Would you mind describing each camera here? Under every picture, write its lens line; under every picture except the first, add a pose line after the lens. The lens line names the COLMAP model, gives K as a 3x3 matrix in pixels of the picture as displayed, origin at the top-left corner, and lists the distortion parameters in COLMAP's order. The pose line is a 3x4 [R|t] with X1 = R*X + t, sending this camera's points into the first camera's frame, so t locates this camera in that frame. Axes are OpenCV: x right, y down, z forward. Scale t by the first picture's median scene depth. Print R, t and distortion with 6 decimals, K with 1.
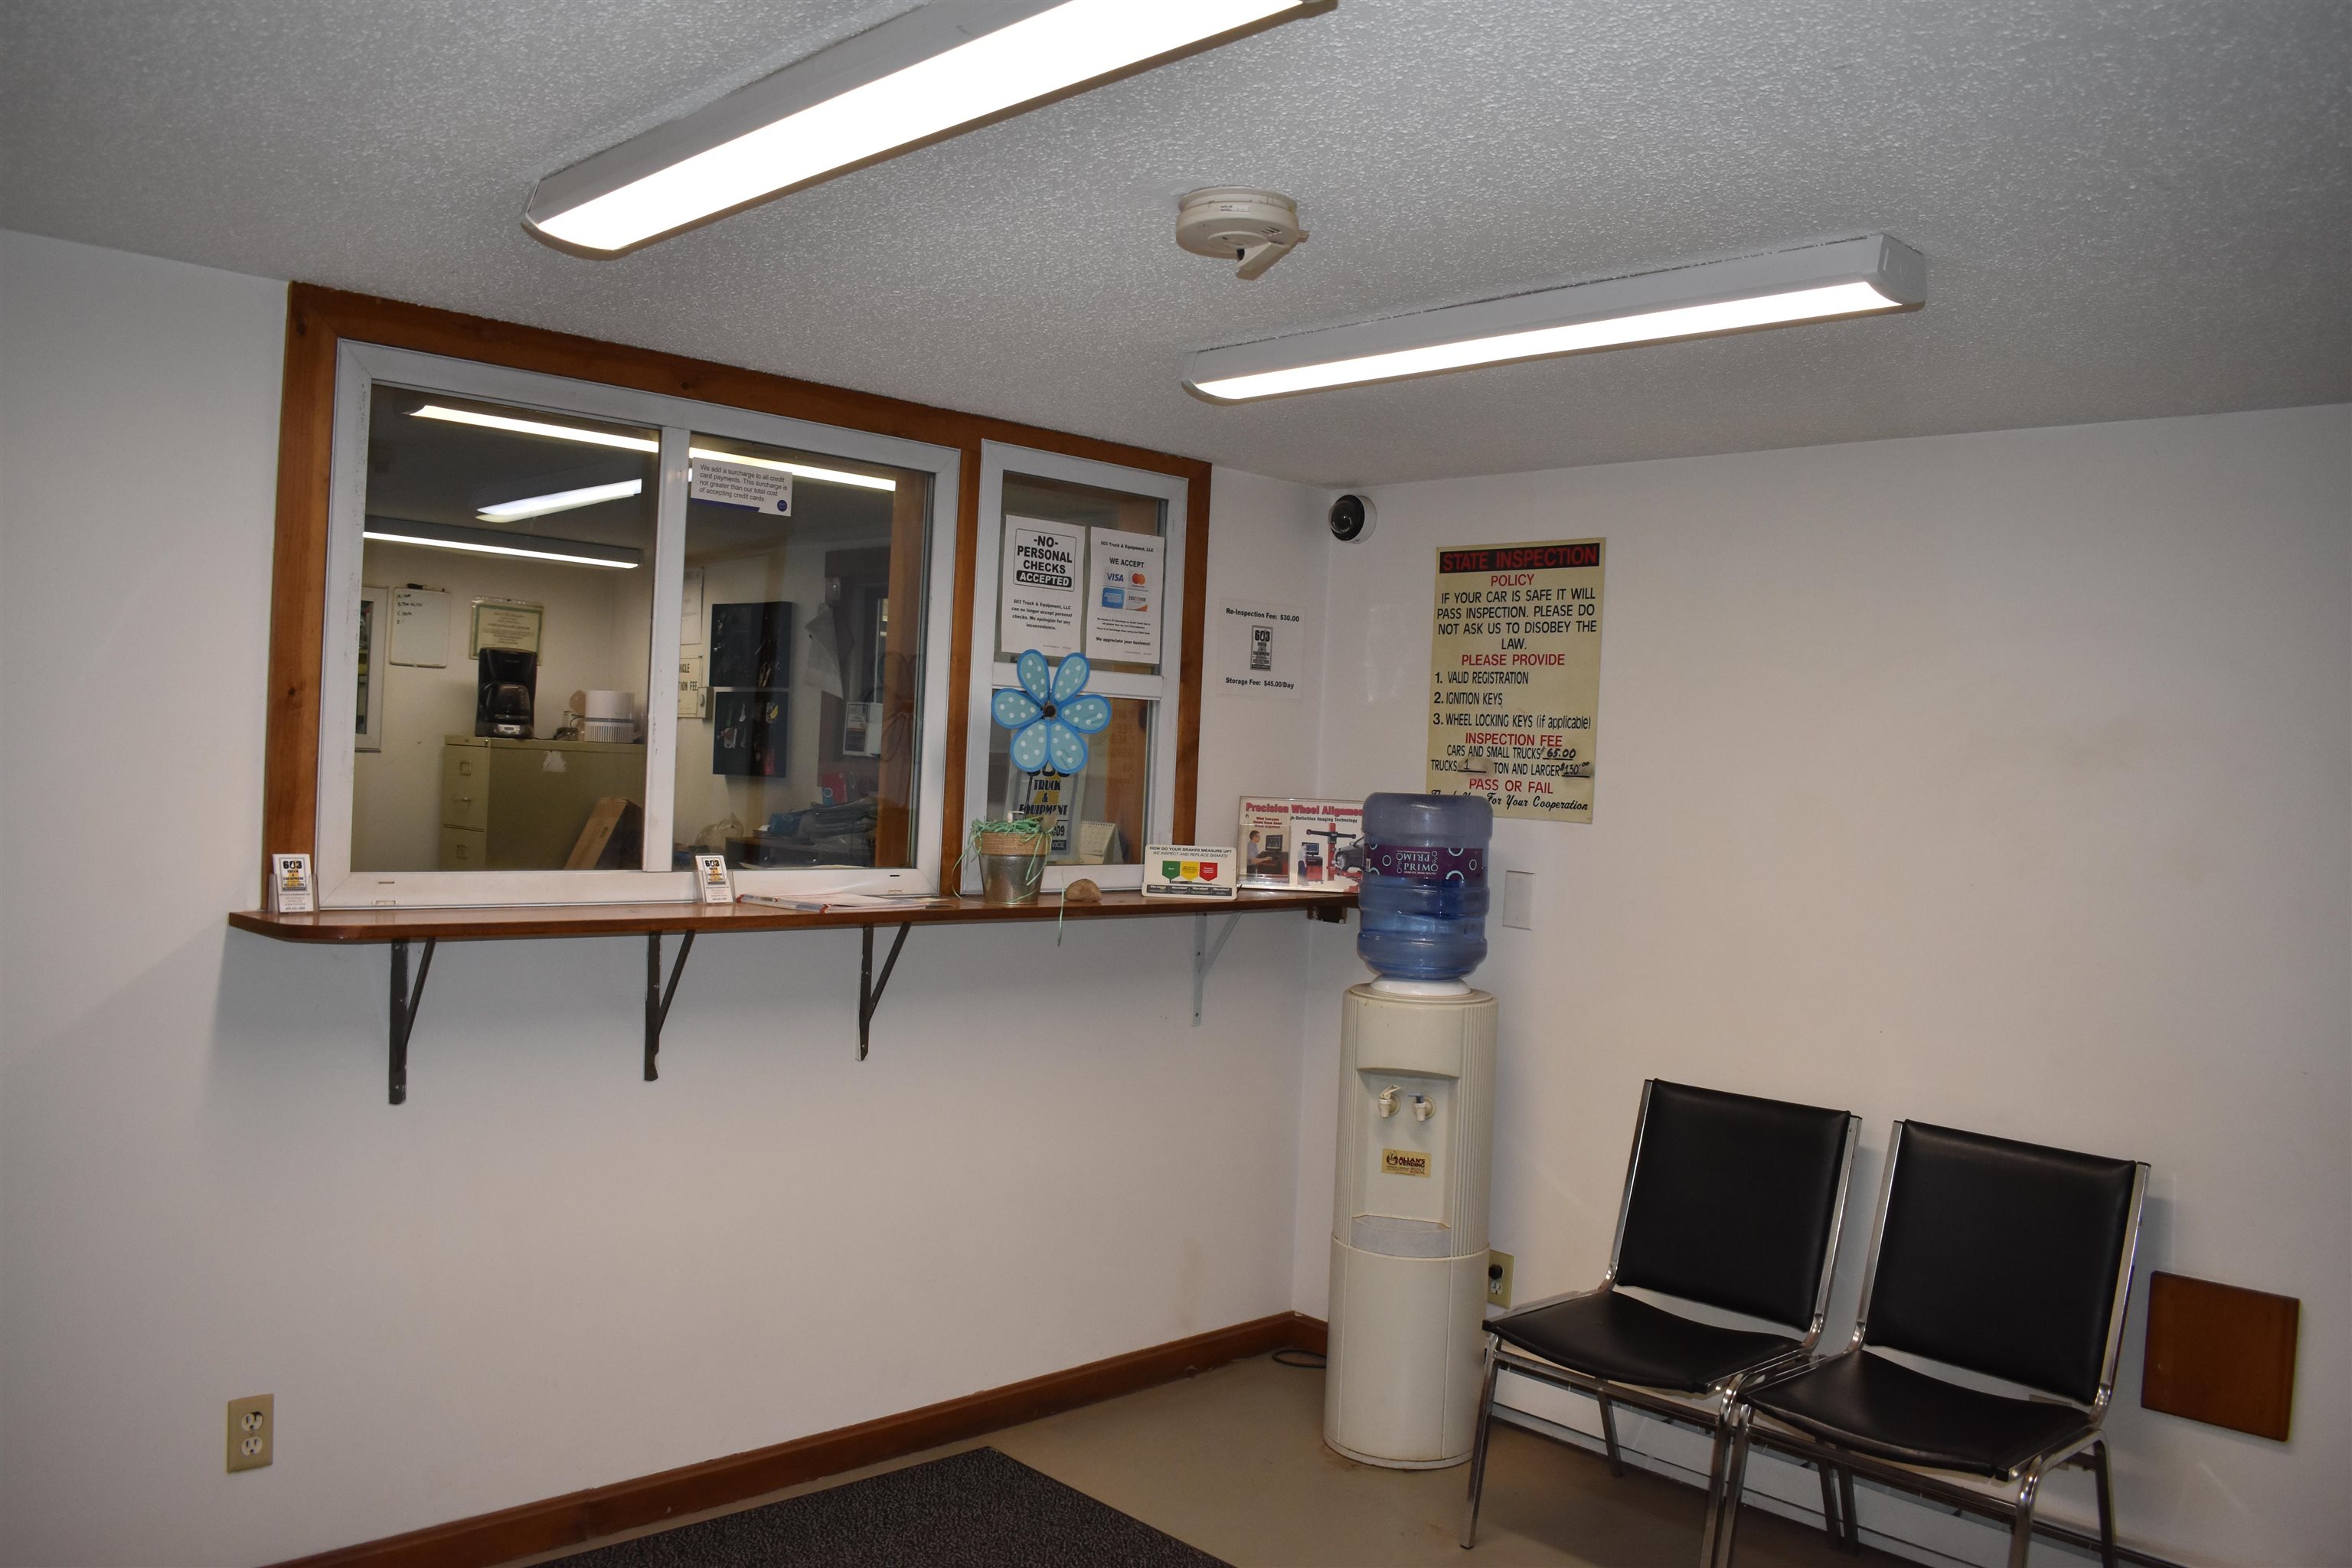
lens RADIAL K [[1809.8, 0, 1206.1], [0, 1809.8, 780.9], [0, 0, 1]] dist [-0.092854, 0.017484]
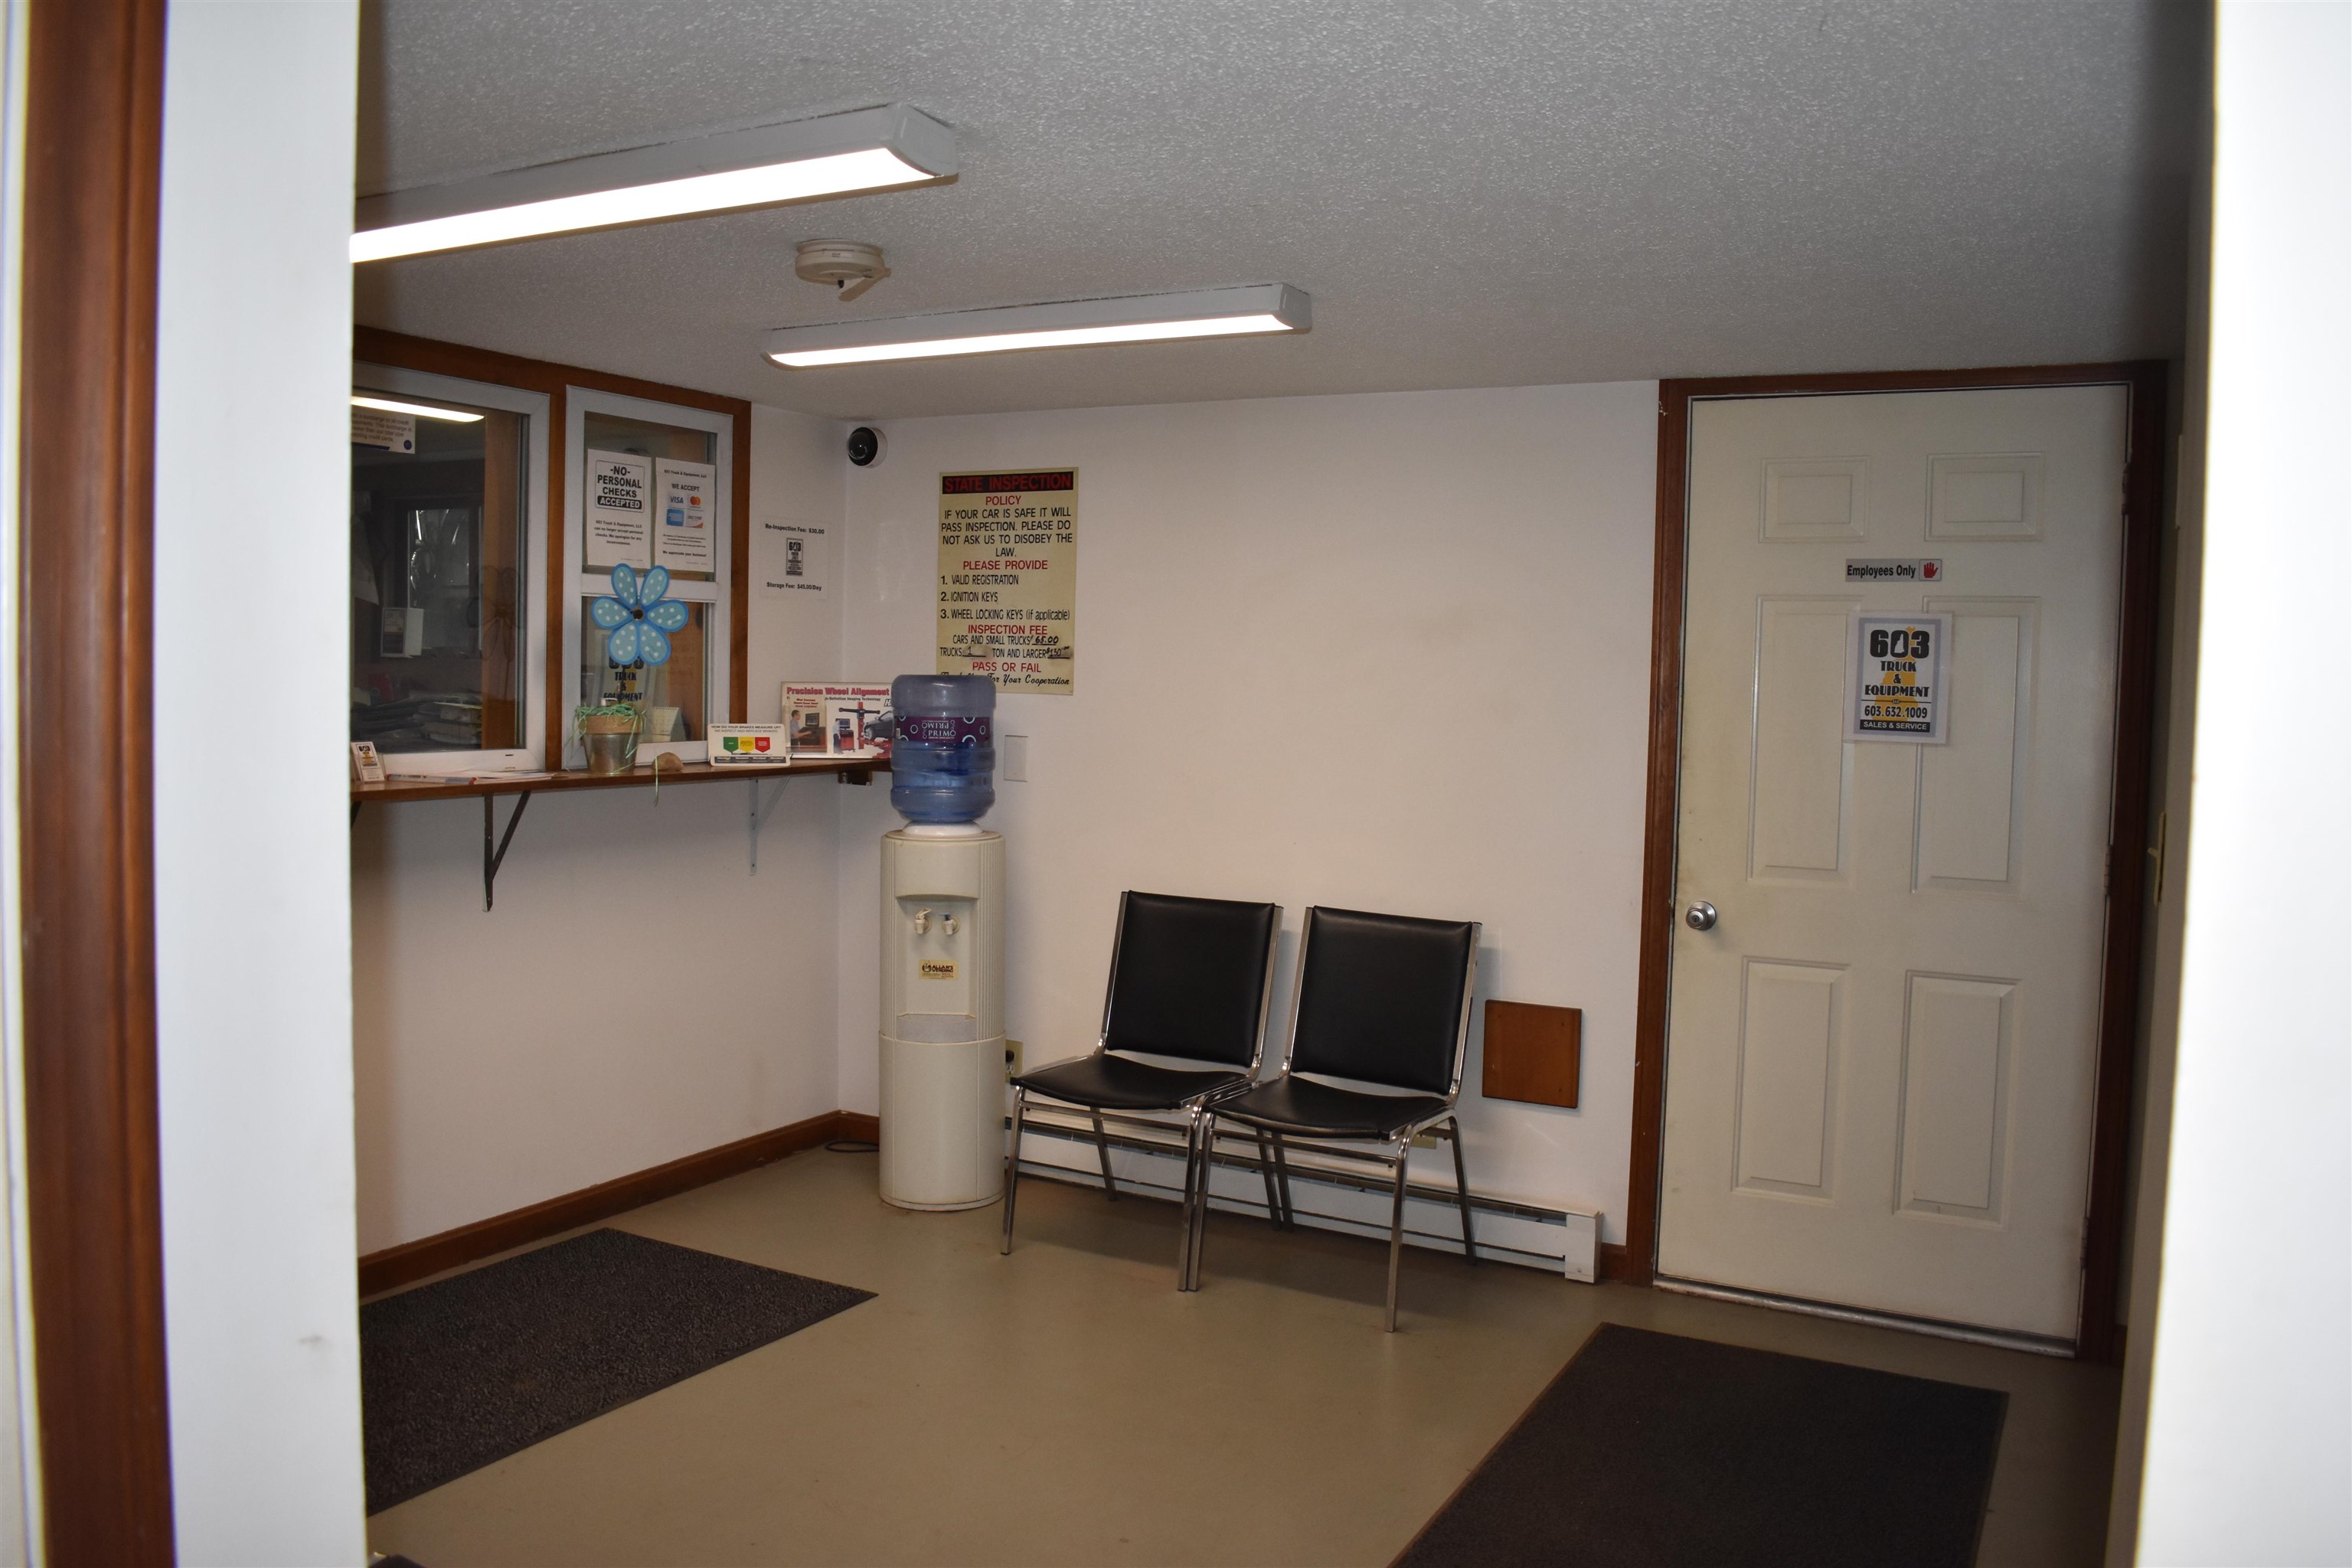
lens RADIAL K [[1809.8, 0, 1206.1], [0, 1809.8, 780.9], [0, 0, 1]] dist [-0.092854, 0.017484]
pose [[0.952333, -0.042798, 0.302043, -0.084009], [0.024309, 0.997608, 0.064708, 0.004079], [-0.304090, -0.054282, 0.951095, -0.241885]]
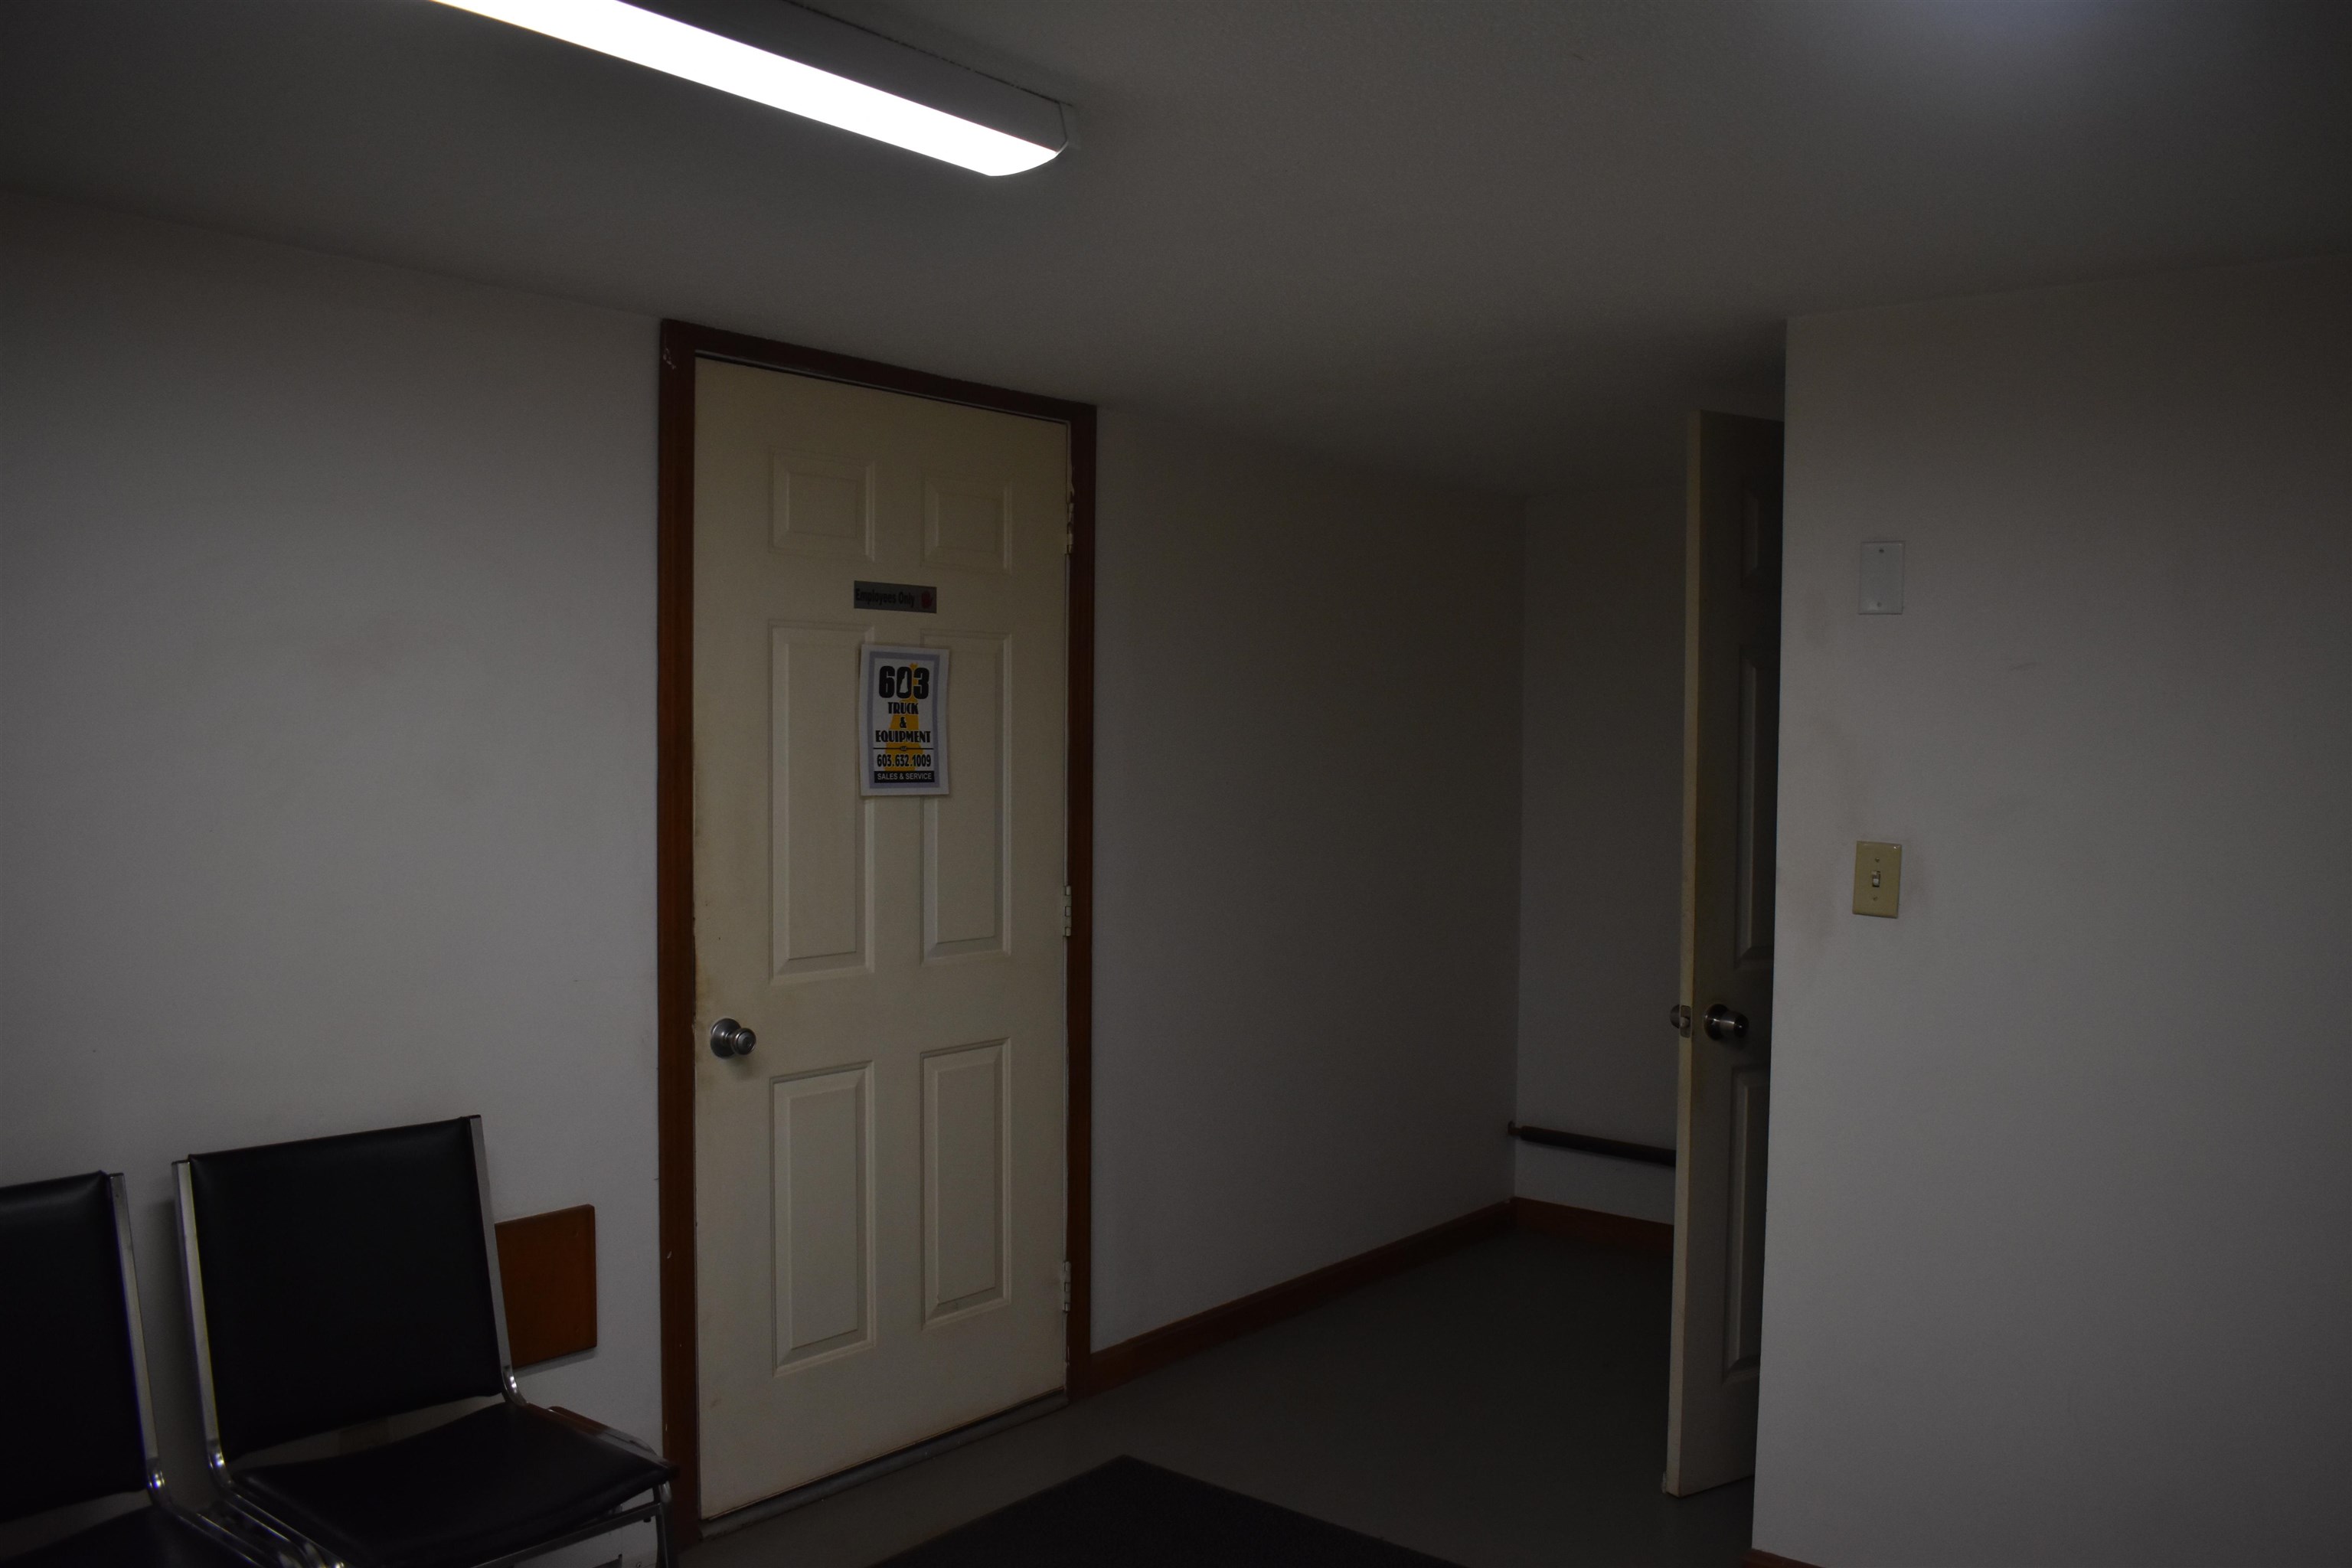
lens RADIAL K [[1809.8, 0, 1206.1], [0, 1809.8, 780.9], [0, 0, 1]] dist [-0.092854, 0.017484]
pose [[-0.097422, -0.078971, 0.992105, -0.304265], [-0.008095, 0.996877, 0.078556, -0.021354], [-0.995210, -0.000378, -0.097757, 0.550485]]
